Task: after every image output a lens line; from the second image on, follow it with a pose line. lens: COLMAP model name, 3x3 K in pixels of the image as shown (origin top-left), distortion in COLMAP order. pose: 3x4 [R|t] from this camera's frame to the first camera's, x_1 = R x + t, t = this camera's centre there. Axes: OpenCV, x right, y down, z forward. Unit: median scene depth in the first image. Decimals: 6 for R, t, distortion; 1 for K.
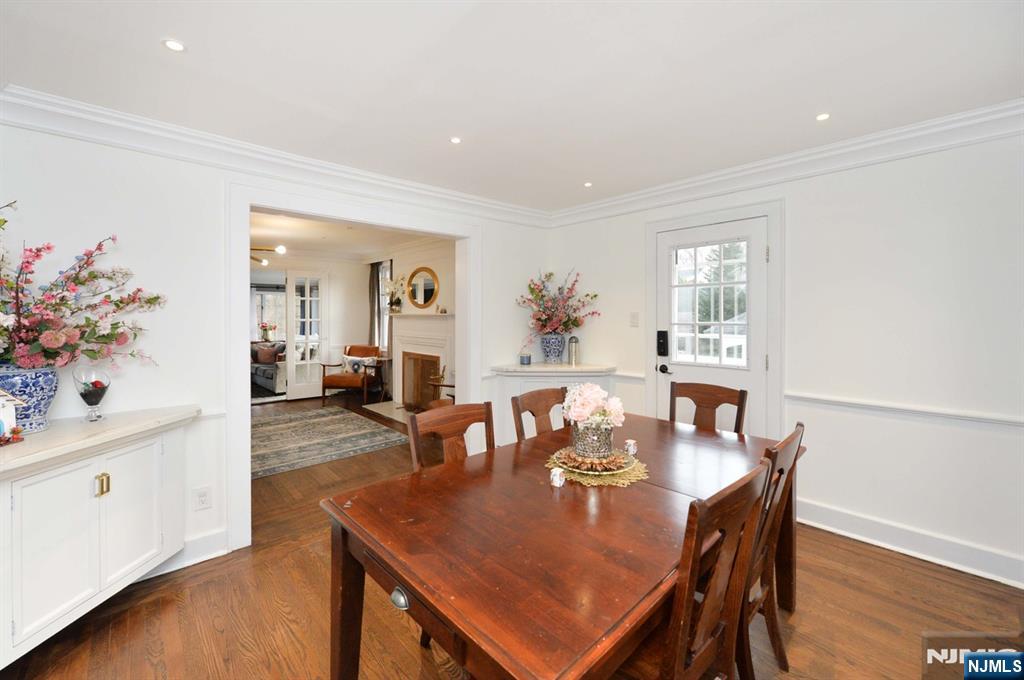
lens RADIAL K [[420.1, 0, 508.3], [0, 420.1, 317.0], [0, 0, 1]] dist [-0.001803, -0.000397]
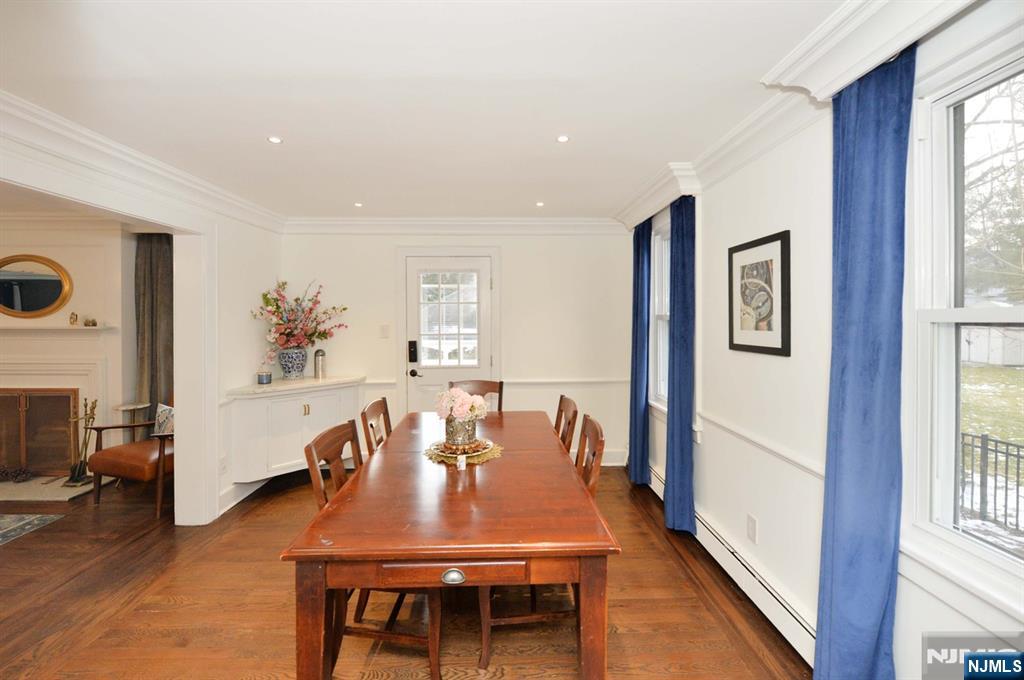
lens RADIAL K [[420.1, 0, 508.3], [0, 420.1, 317.0], [0, 0, 1]] dist [-0.001803, -0.000397]
pose [[0.657653, 0.004229, 0.753309, -0.294967], [0.005000, 0.999938, -0.009979, -0.017655], [-0.753304, 0.010330, 0.657591, 0.022707]]
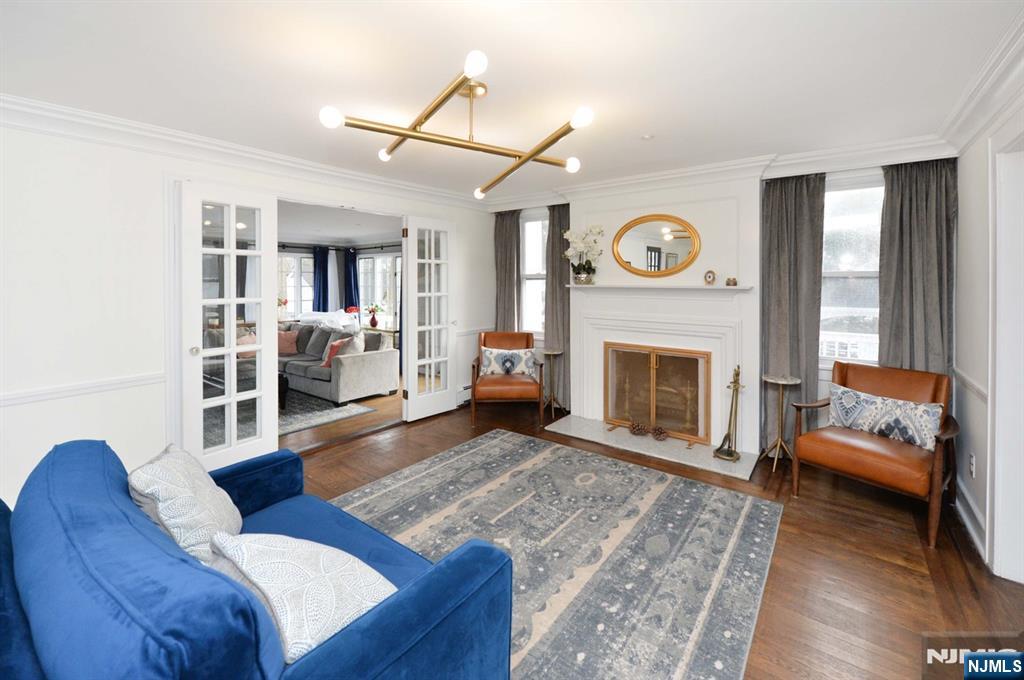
lens RADIAL K [[439.9, 0, 509.1], [0, 439.9, 280.9], [0, 0, 1]] dist [-0.001154, -0.000321]
pose [[0.985705, 0.000885, 0.168481, -0.793850], [-0.000569, 0.999998, -0.001921, -0.019145], [-0.168482, 0.001798, 0.985703, 0.529527]]
